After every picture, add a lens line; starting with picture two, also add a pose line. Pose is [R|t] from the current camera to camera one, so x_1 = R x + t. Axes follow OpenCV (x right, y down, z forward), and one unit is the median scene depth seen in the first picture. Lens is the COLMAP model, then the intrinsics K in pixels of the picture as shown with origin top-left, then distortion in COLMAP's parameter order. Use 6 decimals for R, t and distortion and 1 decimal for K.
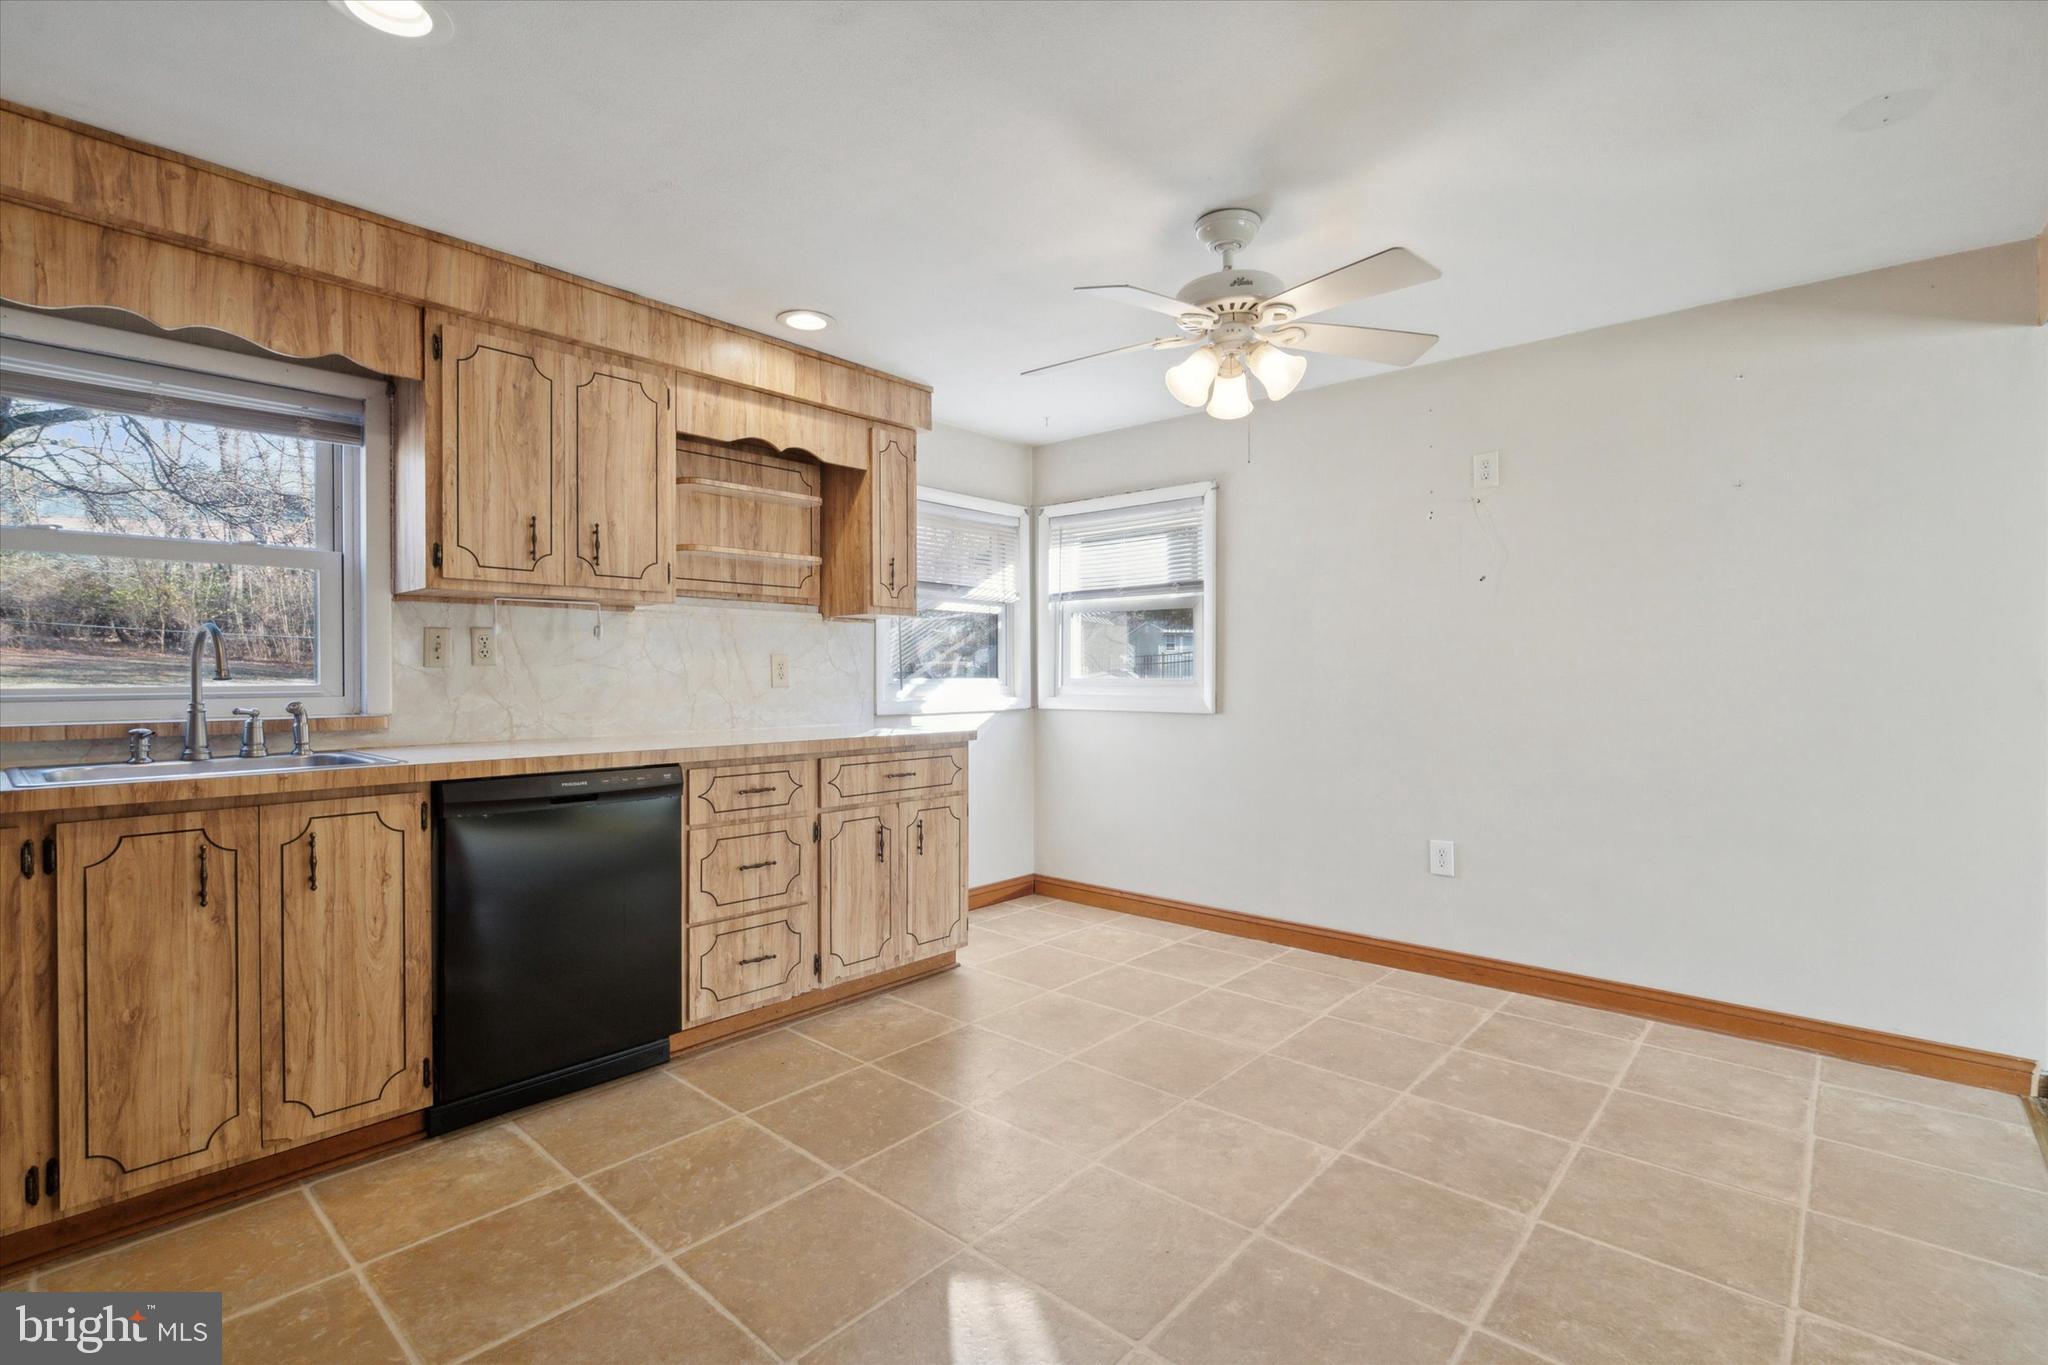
lens RADIAL K [[933.3, 0, 1019.5], [0, 933.3, 676.4], [0, 0, 1]] dist [-0.007169, 0.001867]
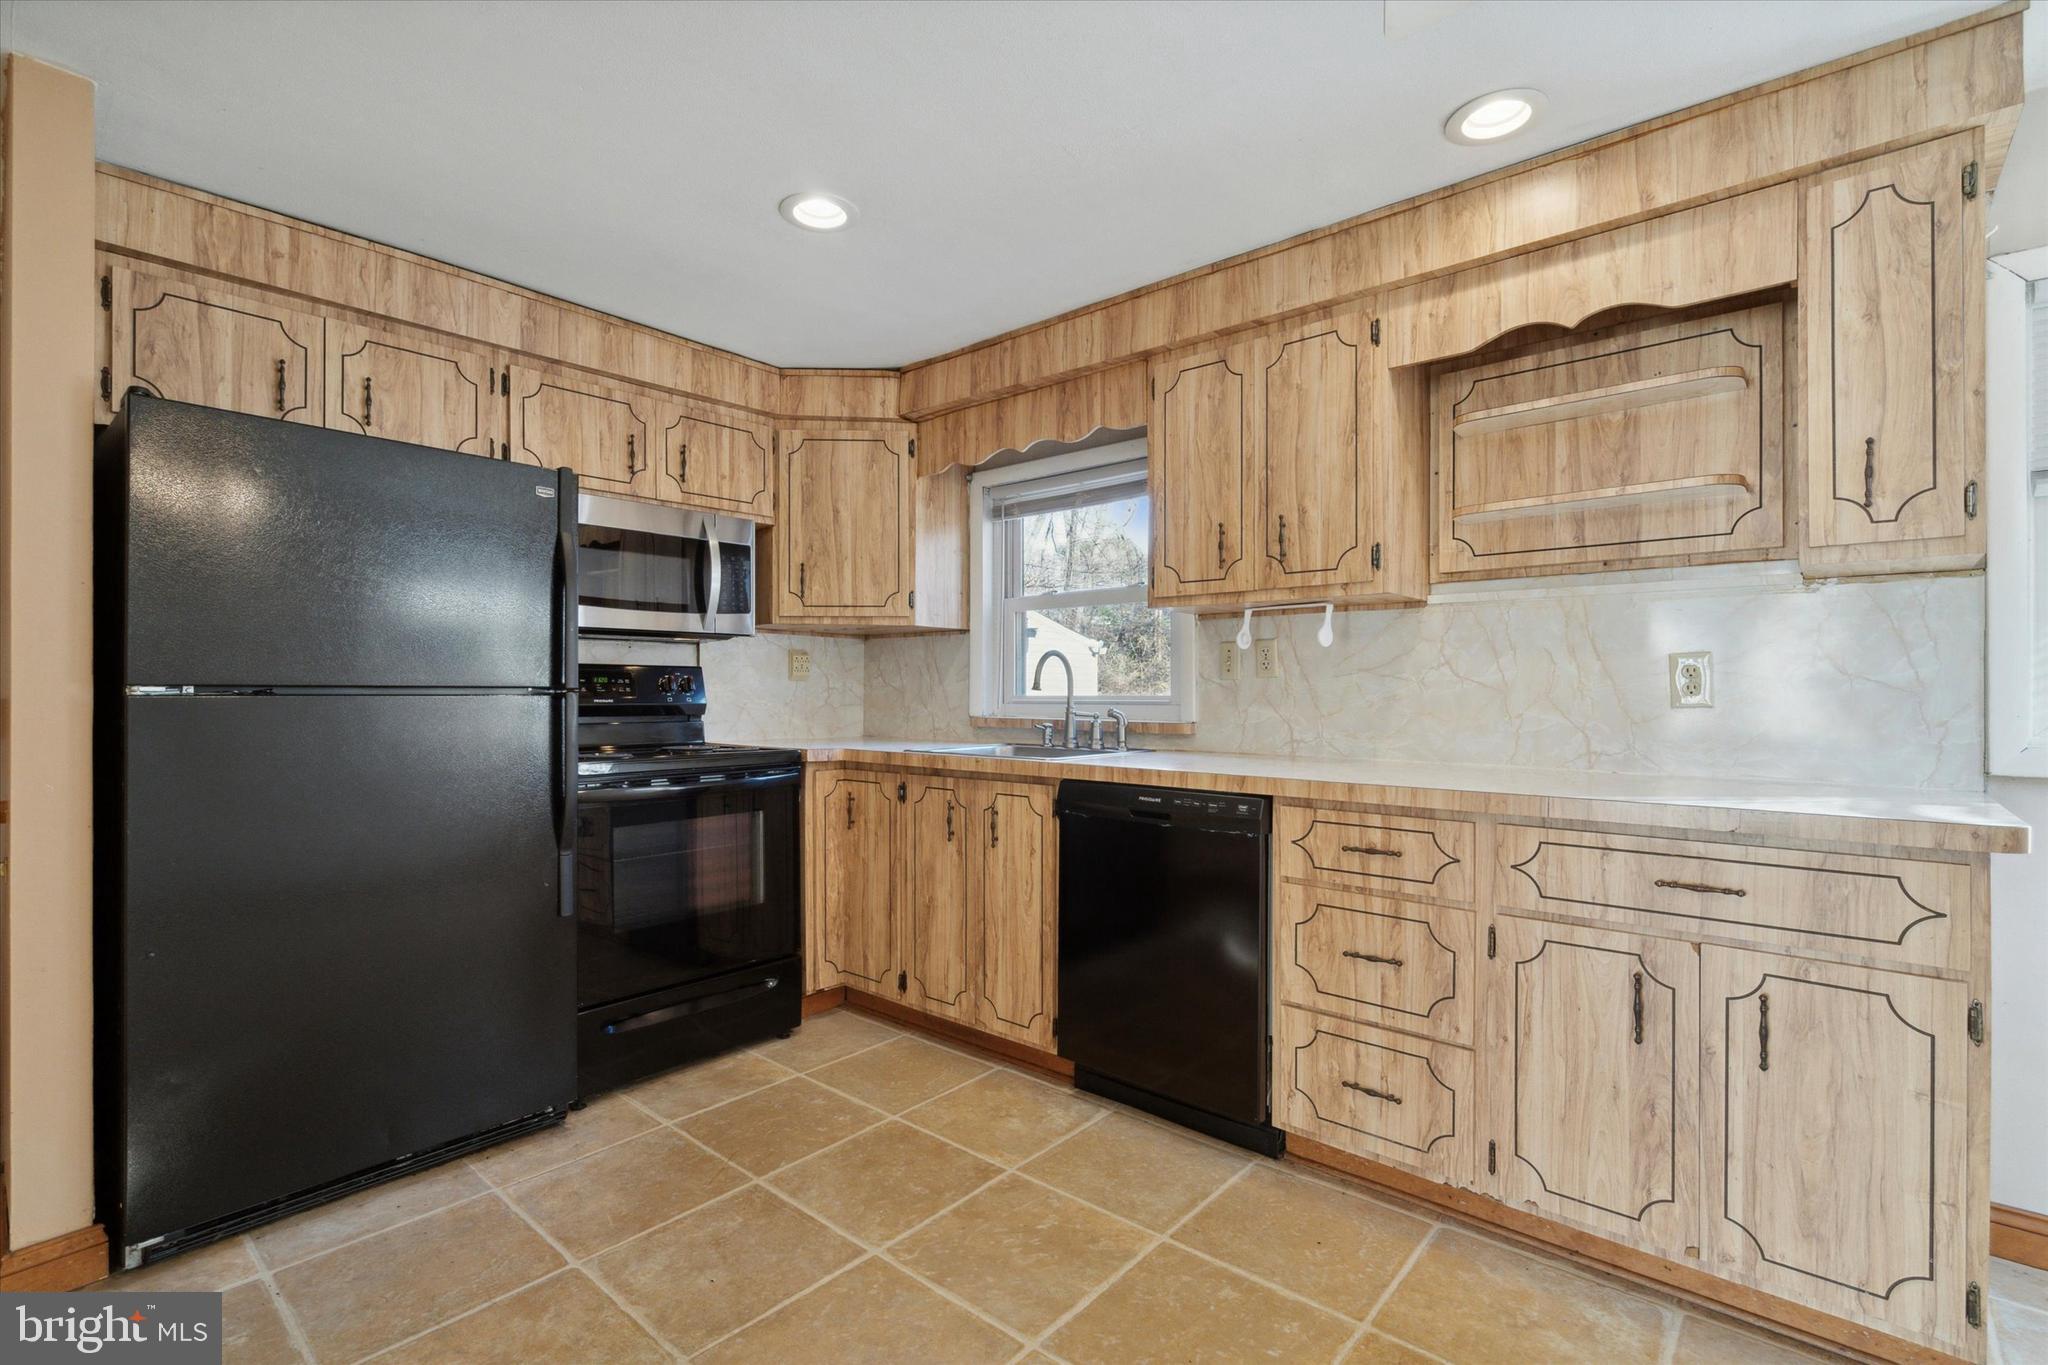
lens RADIAL K [[933.3, 0, 1025.5], [0, 933.3, 689.4], [0, 0, 1]] dist [-0.007169, 0.001867]
pose [[0.017531, 0.000654, -0.999846, 0.422602], [-0.003043, 0.999995, 0.000600, 0.000970], [0.999842, 0.003032, 0.017533, 0.739429]]
